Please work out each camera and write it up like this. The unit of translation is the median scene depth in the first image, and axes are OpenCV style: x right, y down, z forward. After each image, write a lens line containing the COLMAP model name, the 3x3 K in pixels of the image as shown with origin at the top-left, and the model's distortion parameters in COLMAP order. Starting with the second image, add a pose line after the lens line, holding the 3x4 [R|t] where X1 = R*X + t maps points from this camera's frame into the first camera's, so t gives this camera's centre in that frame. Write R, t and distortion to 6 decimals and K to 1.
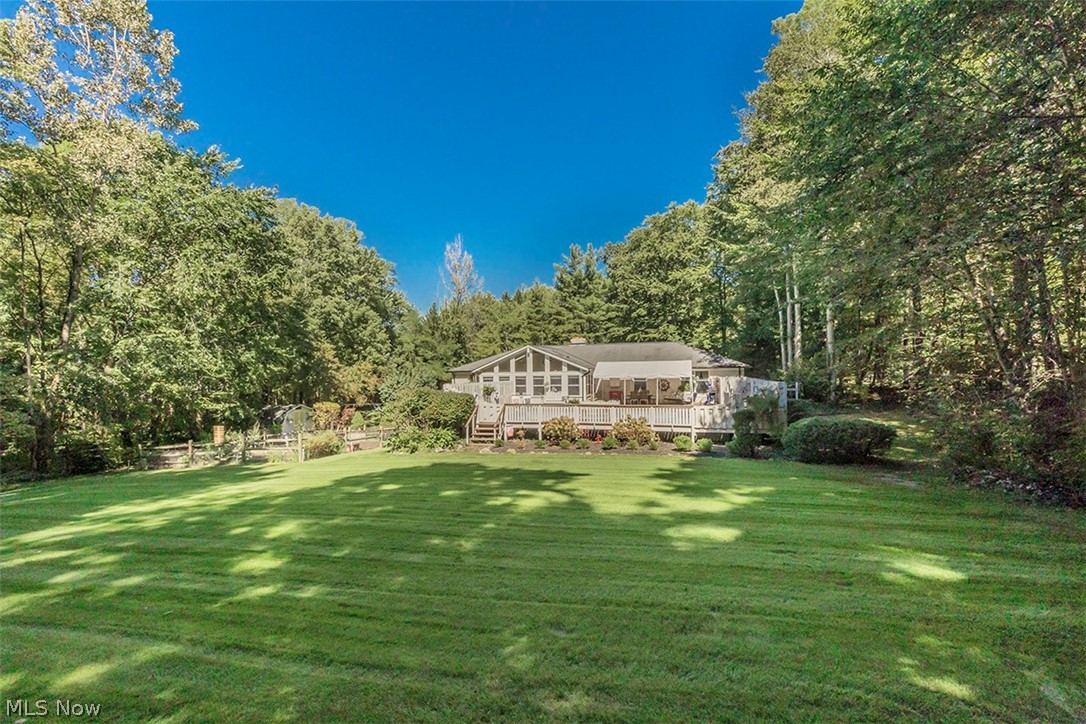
lens RADIAL K [[491.1, 0, 511.3], [0, 491.1, 377.0], [0, 0, 1]] dist [0.001999, 0.000264]
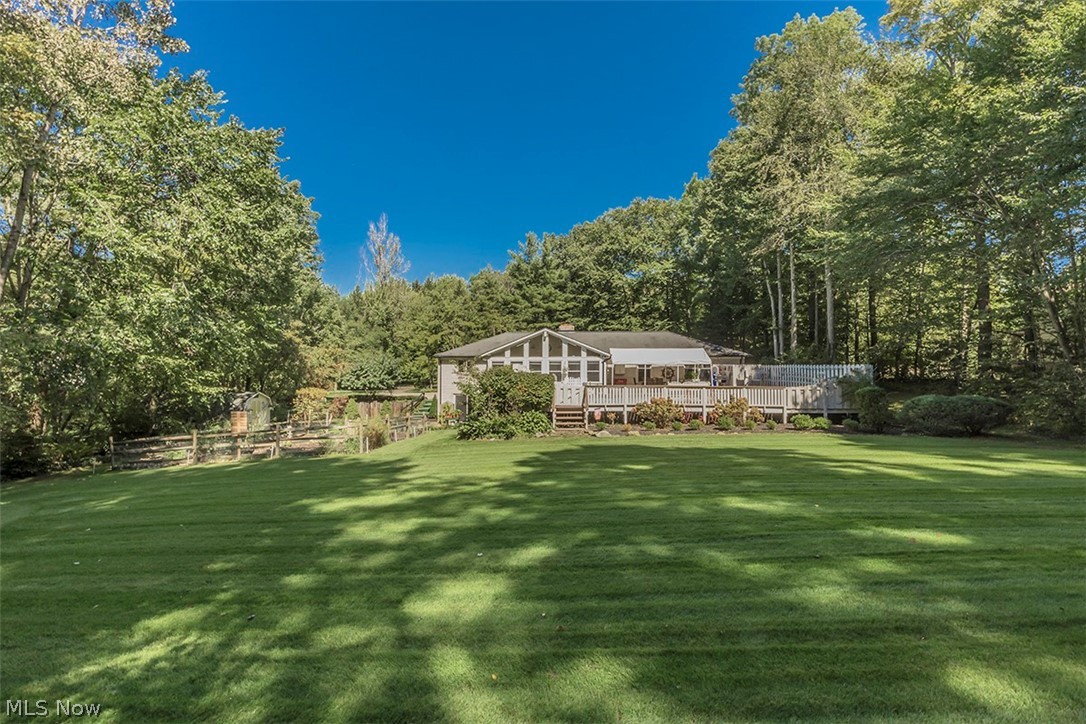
lens RADIAL K [[503.0, 0, 502.3], [0, 503.0, 361.9], [0, 0, 1]] dist [-0.001898, -0.000325]
pose [[0.973494, 0.017697, 0.228028, -0.264986], [-0.012522, 0.999631, -0.024125, 0.023892], [-0.228371, 0.020630, 0.973356, 0.073565]]
